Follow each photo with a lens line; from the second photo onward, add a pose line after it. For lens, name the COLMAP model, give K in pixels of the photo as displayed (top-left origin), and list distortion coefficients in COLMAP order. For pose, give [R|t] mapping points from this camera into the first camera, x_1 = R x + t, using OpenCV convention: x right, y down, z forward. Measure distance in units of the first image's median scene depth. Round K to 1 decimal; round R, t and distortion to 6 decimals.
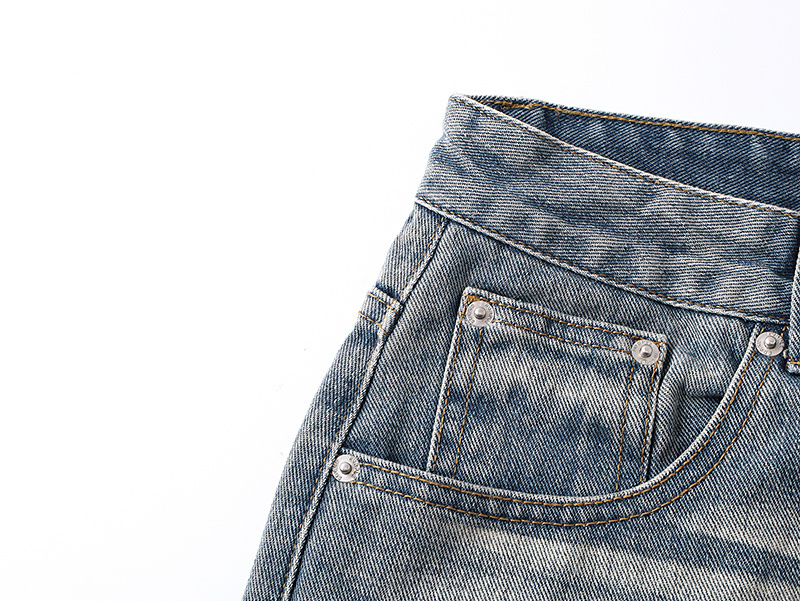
lens RADIAL K [[1321.2, 0, 400.0], [0, 1321.2, 300.5], [0, 0, 1]] dist [-0.118944, 0.068141]
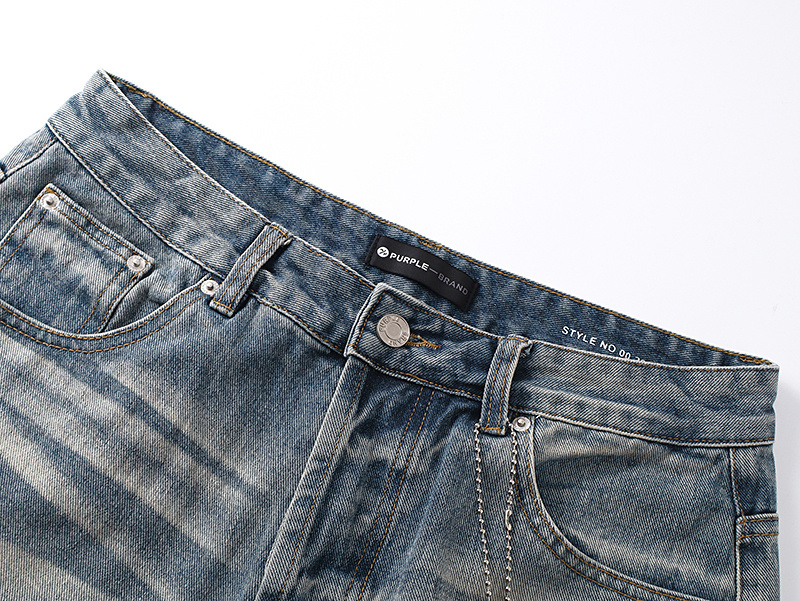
lens RADIAL K [[1321.2, 0, 400.0], [0, 1321.2, 300.5], [0, 0, 1]] dist [-0.118944, 0.068141]
pose [[0.923852, 0.379991, 0.045879, 0.414094], [-0.376842, 0.924012, -0.064744, 0.062161], [-0.066994, 0.042525, 0.996847, -0.552575]]
